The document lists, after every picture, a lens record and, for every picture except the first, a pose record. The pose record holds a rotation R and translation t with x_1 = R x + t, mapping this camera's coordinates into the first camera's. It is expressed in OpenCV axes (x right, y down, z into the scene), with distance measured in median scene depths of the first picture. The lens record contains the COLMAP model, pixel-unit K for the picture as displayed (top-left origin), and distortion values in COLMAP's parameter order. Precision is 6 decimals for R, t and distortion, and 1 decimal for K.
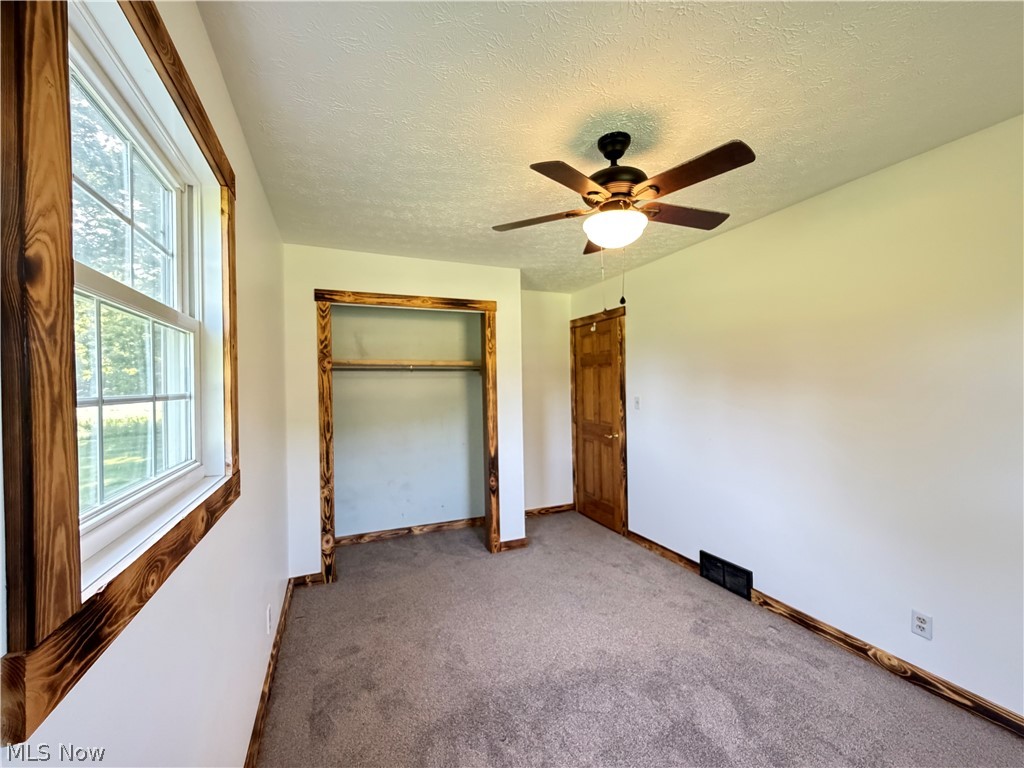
lens RADIAL K [[410.9, 0, 509.3], [0, 410.9, 383.6], [0, 0, 1]] dist [0.000790, -0.000006]
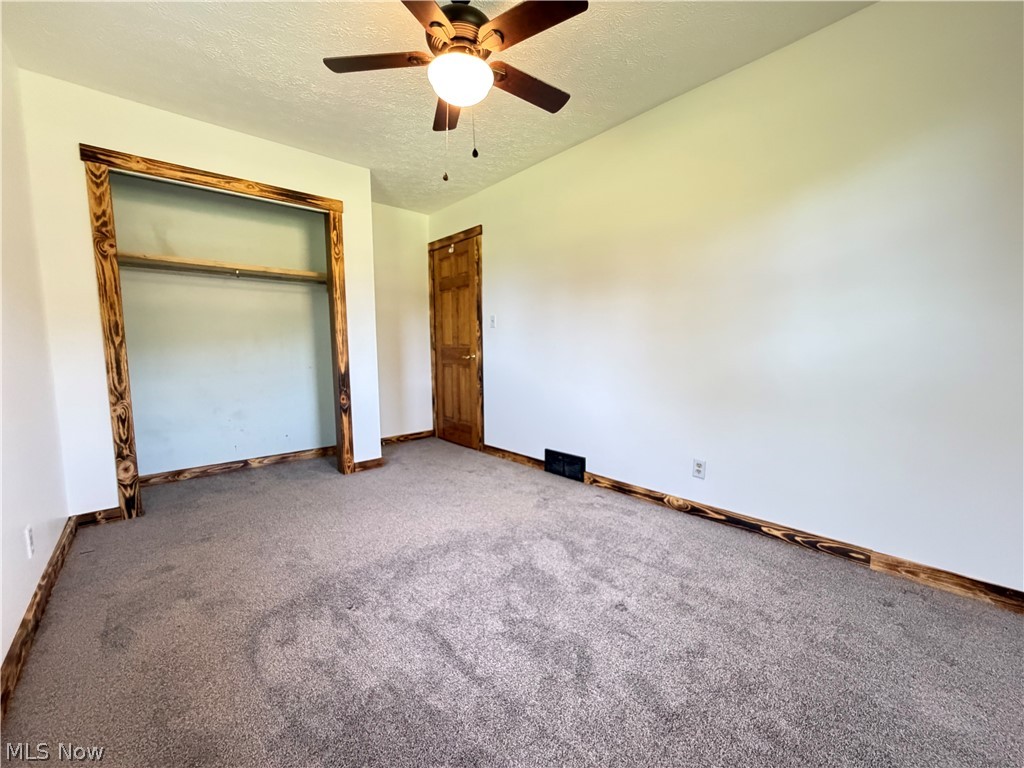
lens RADIAL K [[410.9, 0, 509.3], [0, 410.9, 383.6], [0, 0, 1]] dist [0.000790, -0.000006]
pose [[0.948491, -0.020533, 0.316138, 0.026079], [-0.007891, 0.996057, 0.088367, 0.135018], [-0.316706, -0.086310, 0.944589, -0.000545]]
